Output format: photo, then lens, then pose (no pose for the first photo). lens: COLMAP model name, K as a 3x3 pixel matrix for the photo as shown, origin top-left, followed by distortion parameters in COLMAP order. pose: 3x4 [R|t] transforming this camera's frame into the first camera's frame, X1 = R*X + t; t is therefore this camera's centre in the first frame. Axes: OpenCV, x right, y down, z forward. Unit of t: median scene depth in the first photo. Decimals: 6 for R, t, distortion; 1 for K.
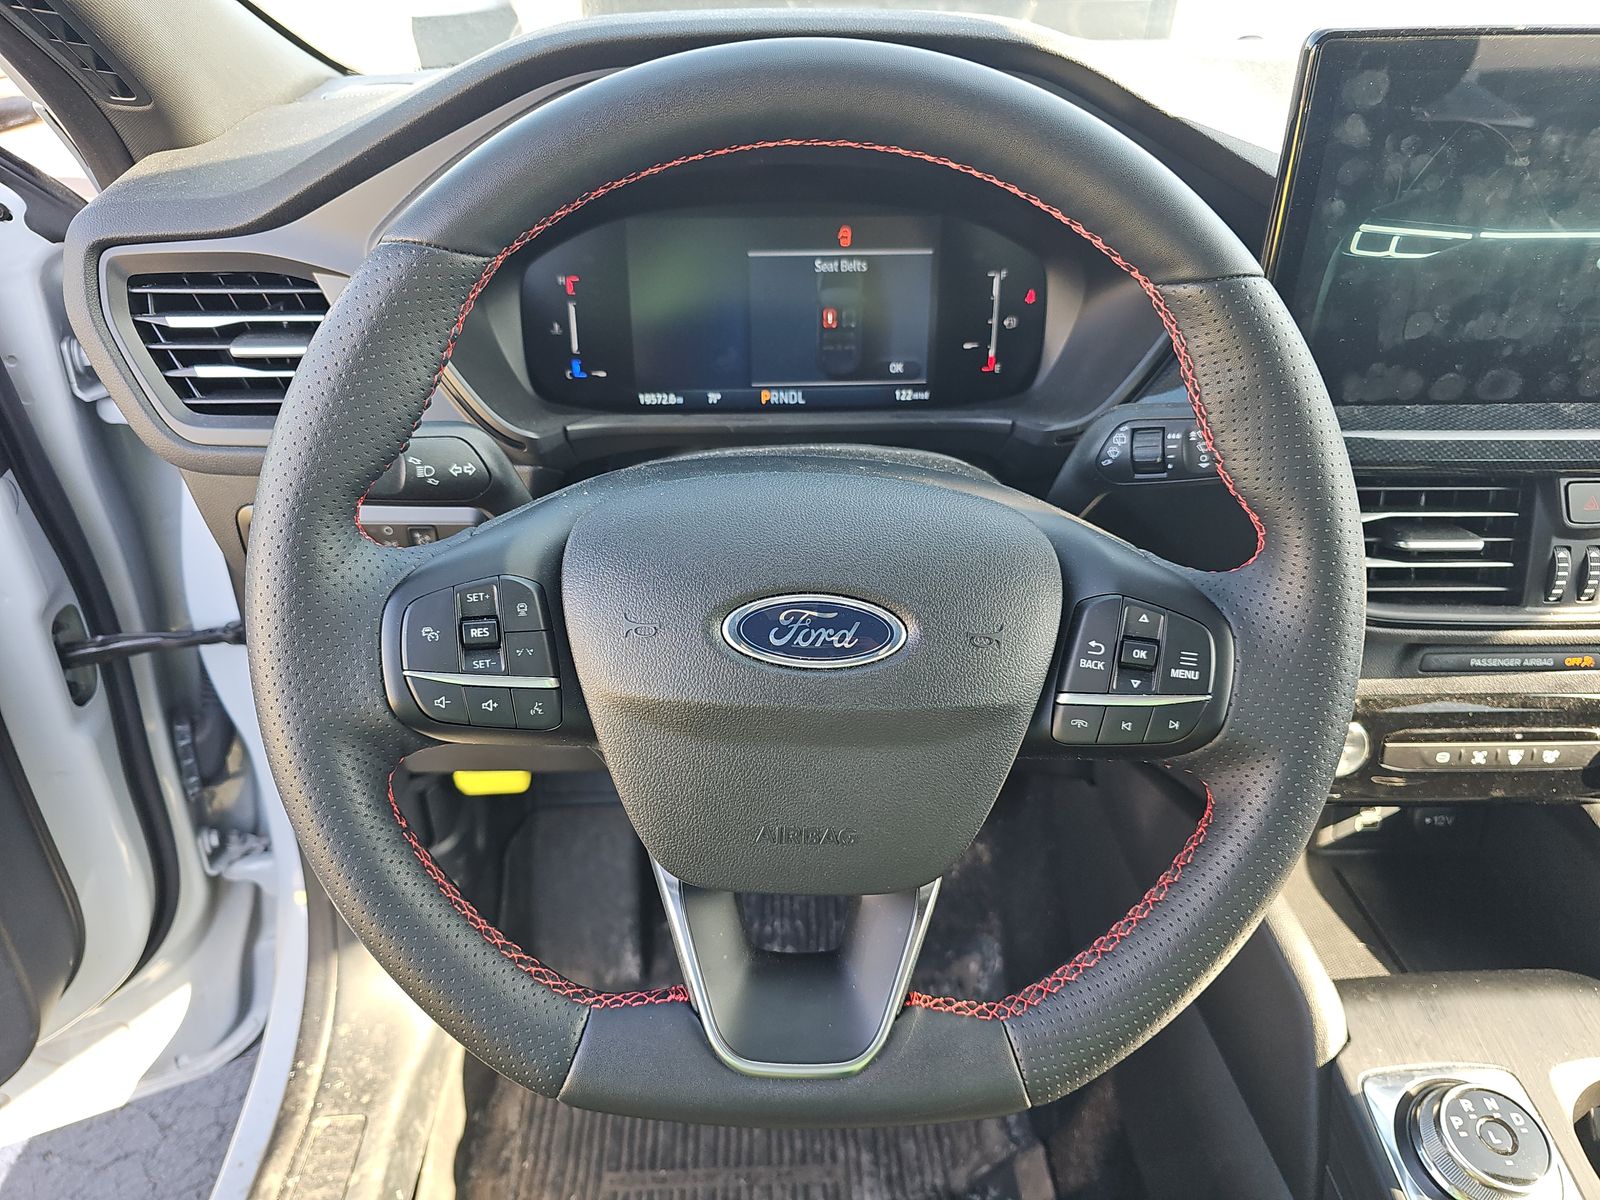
lens RADIAL K [[1220.4, 0, 800.0], [0, 1220.4, 600.0], [0, 0, 1]] dist [0.078101, -0.000226]
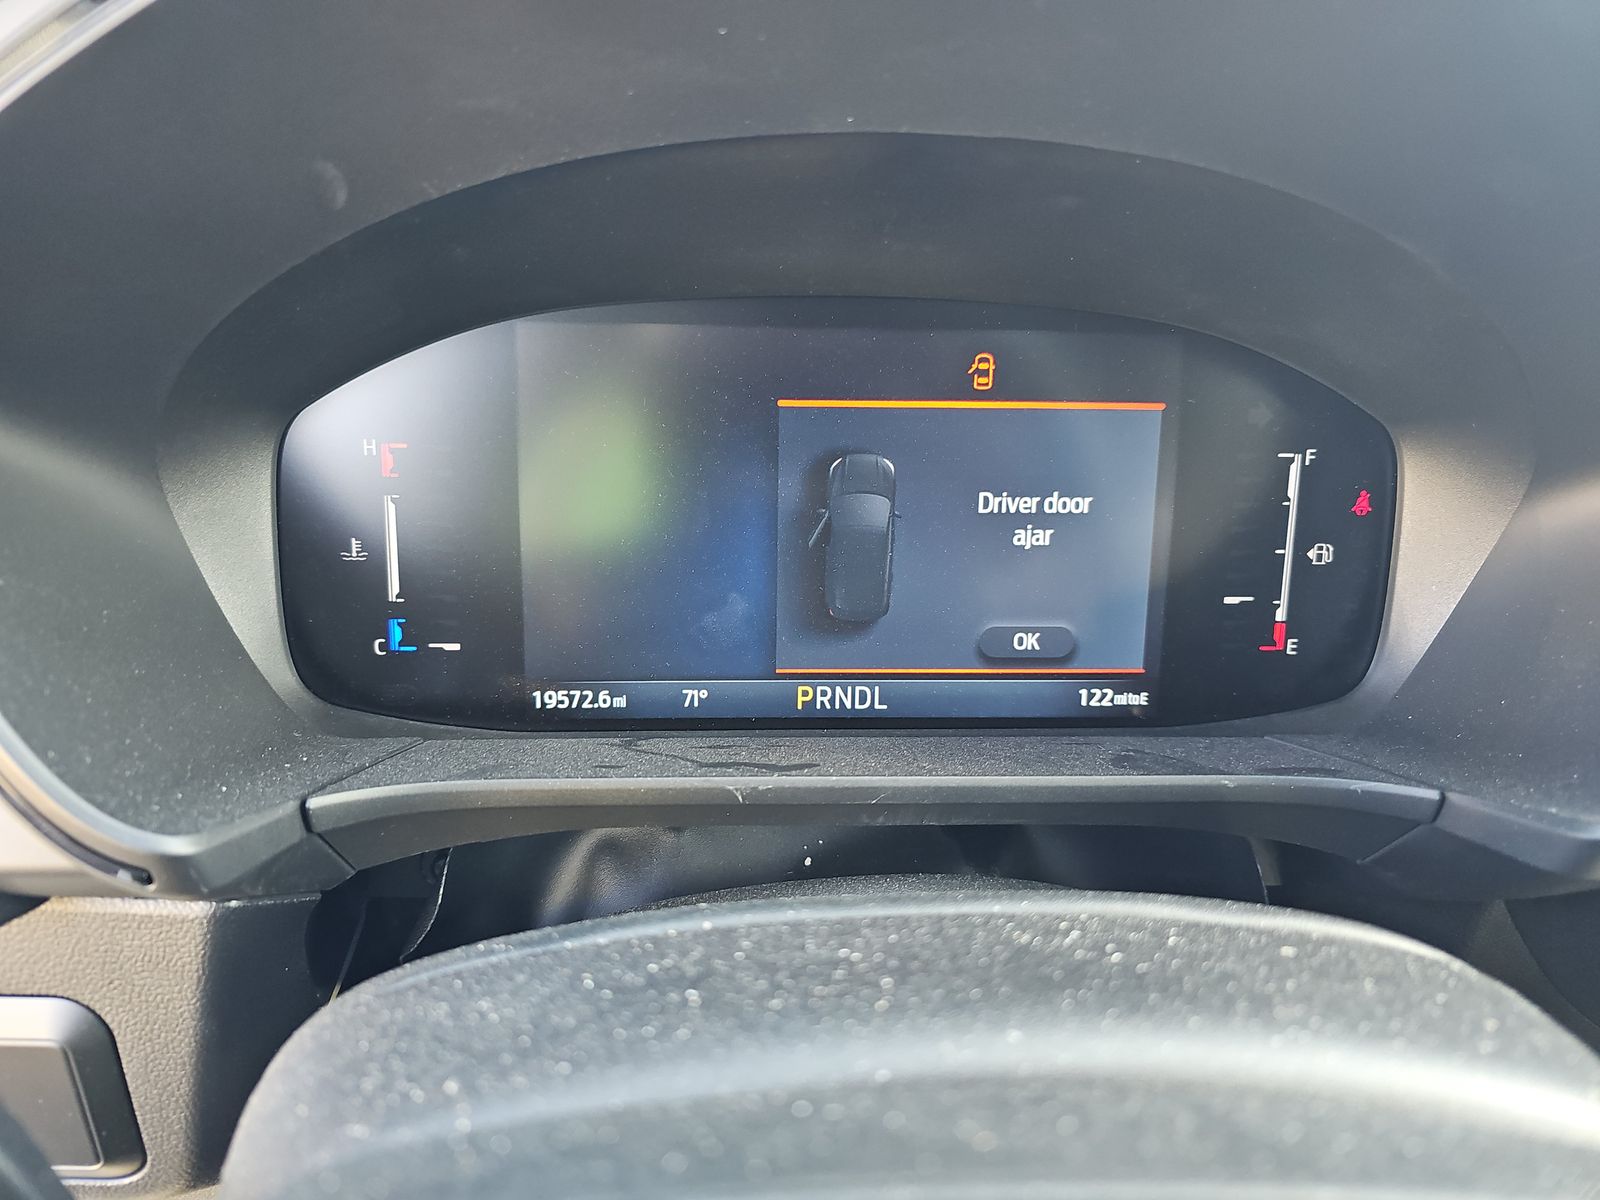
lens RADIAL K [[1075.1, 0, 800.0], [0, 1075.1, 600.0], [0, 0, 1]] dist [0.000346, -0.000003]
pose [[0.999011, 0.016747, 0.041197, -0.048521], [-0.009248, 0.984365, -0.175896, -0.132802], [-0.043499, 0.175341, 0.983546, 0.599636]]
